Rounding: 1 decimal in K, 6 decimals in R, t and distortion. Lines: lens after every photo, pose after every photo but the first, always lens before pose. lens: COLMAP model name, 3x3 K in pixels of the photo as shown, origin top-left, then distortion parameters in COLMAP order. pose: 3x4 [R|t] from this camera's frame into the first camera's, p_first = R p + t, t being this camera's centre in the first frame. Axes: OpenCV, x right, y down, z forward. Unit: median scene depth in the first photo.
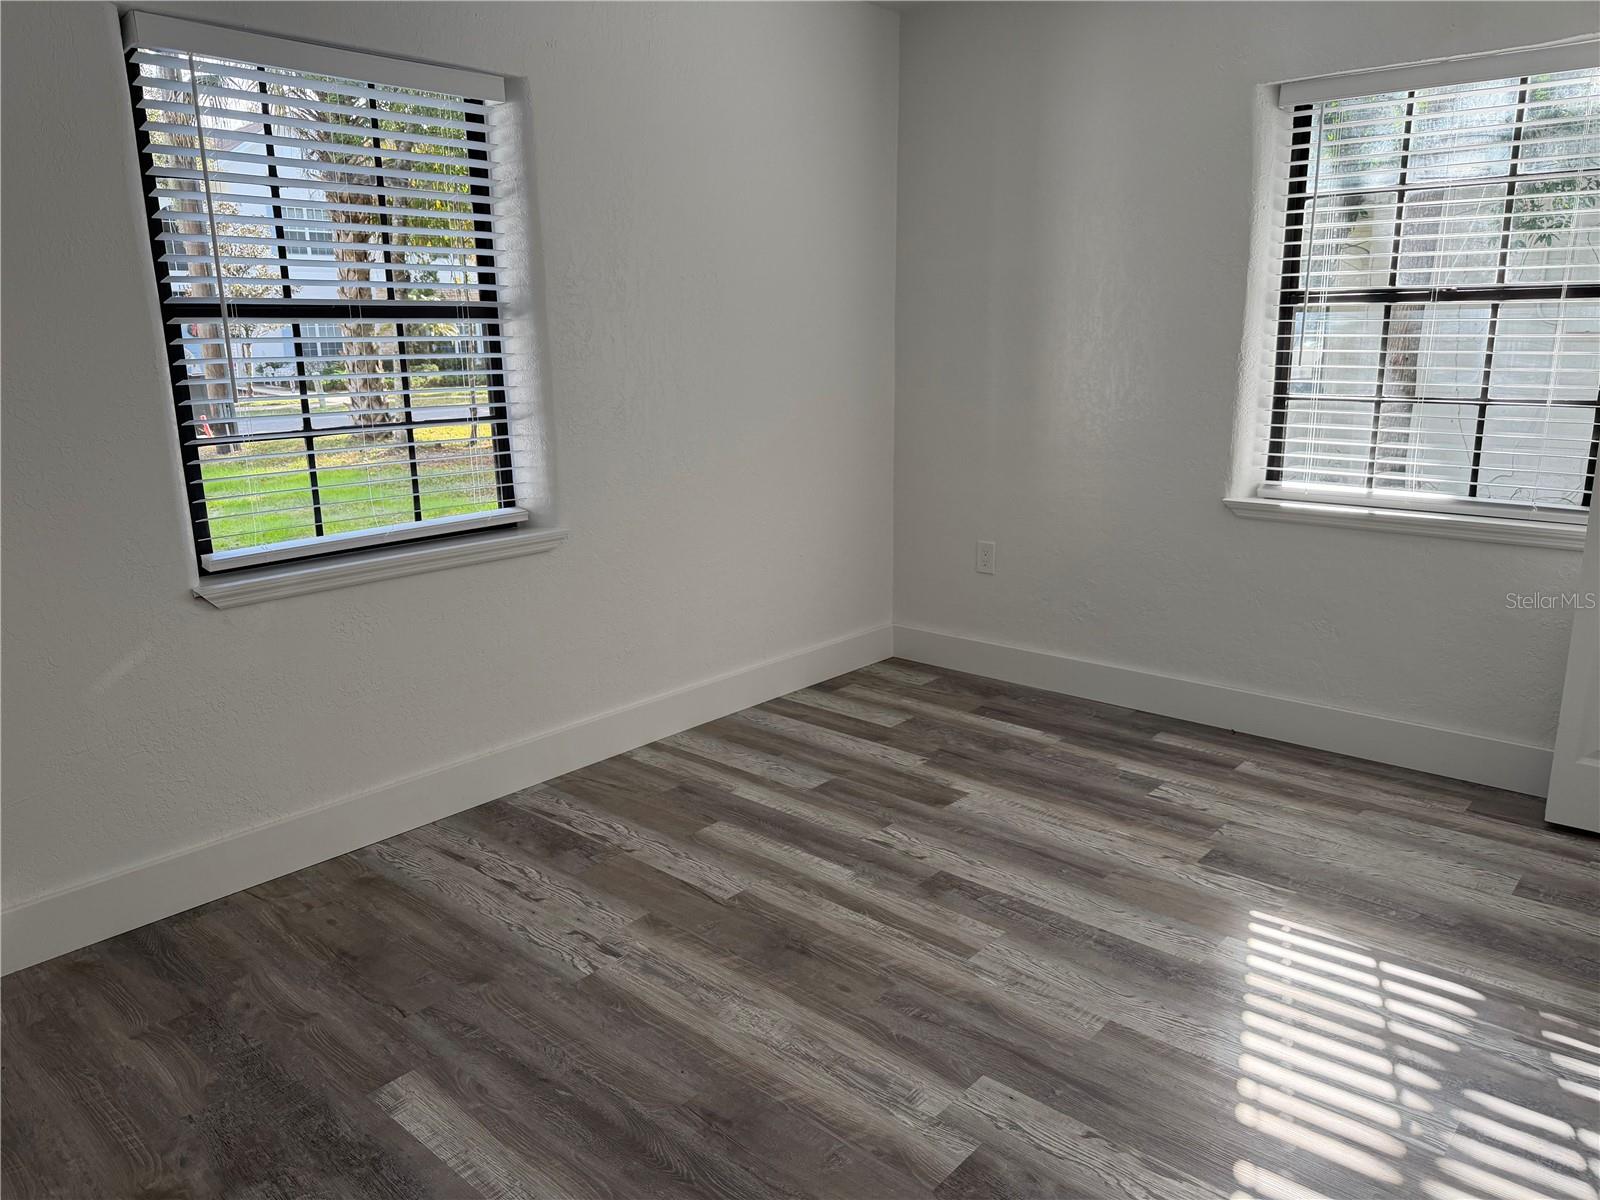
lens RADIAL K [[1123.3, 0, 802.4], [0, 1123.3, 603.7], [0, 0, 1]] dist [0.047563, -0.061765]
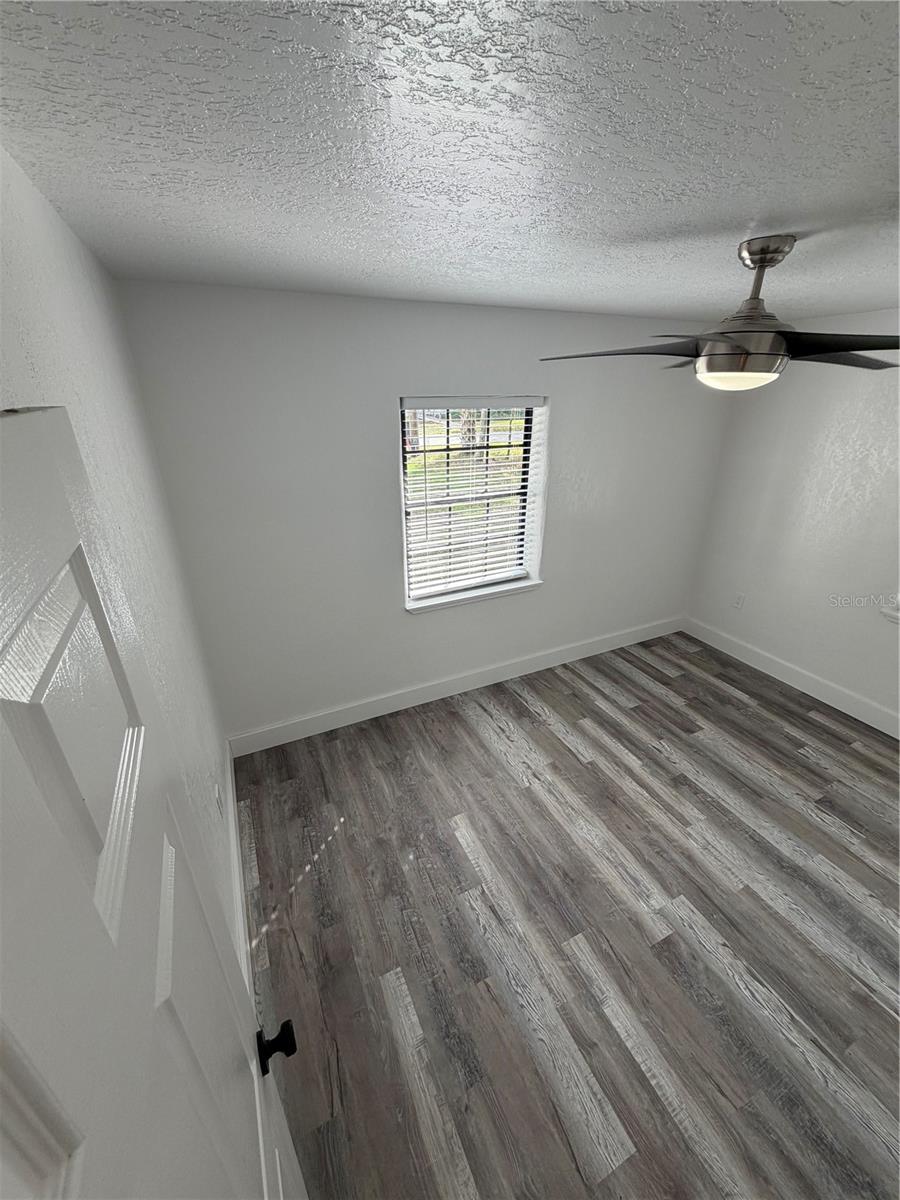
lens RADIAL K [[477.9, 0, 451.4], [0, 477.9, 598.9], [0, 0, 1]] dist [-0.001954, -0.000030]
pose [[0.923543, 0.168125, -0.344676, -0.037794], [-0.103012, 0.974504, 0.199326, -0.264954], [0.369400, -0.148580, 0.917315, -0.018962]]
